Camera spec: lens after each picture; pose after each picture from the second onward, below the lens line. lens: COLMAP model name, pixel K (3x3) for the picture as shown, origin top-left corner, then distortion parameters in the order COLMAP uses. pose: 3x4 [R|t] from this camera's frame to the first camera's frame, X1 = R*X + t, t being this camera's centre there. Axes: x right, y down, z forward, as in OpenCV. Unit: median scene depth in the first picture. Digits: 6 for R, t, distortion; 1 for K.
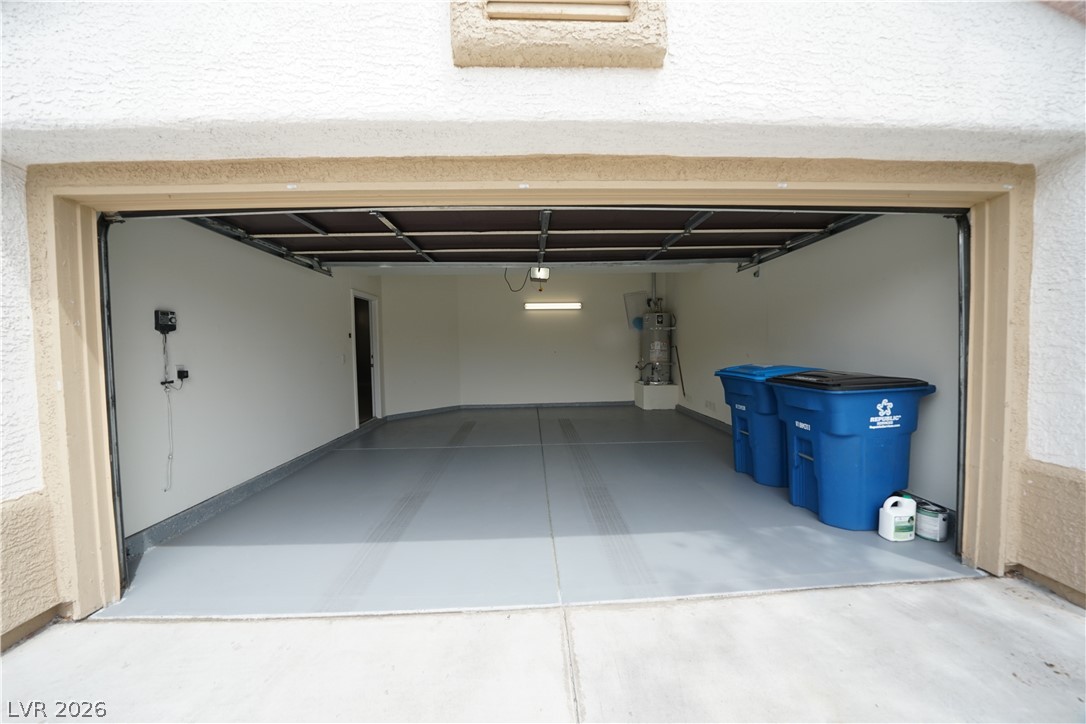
lens RADIAL K [[373.1, 0, 542.8], [0, 373.1, 361.3], [0, 0, 1]] dist [-0.028996, 0.003525]
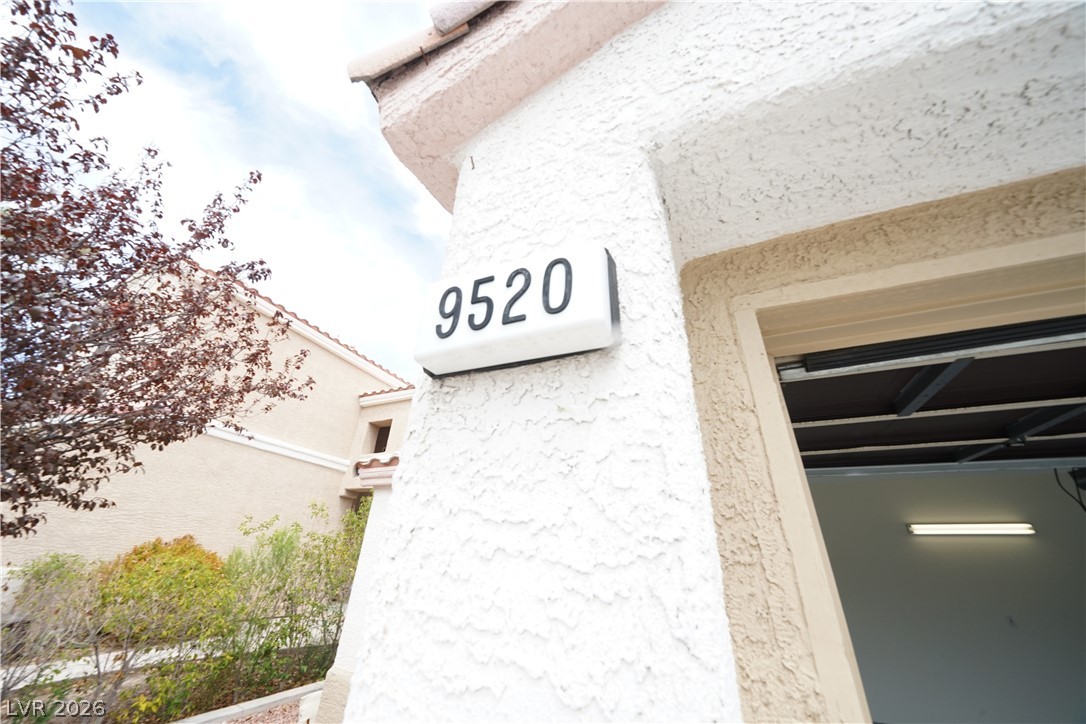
lens RADIAL K [[373.1, 0, 542.8], [0, 373.1, 361.3], [0, 0, 1]] dist [-0.028996, 0.003525]
pose [[0.902689, -0.156746, -0.400729, -0.850399], [-0.070895, 0.864386, -0.497807, -0.126379], [0.424413, 0.477774, 0.769159, 0.376909]]
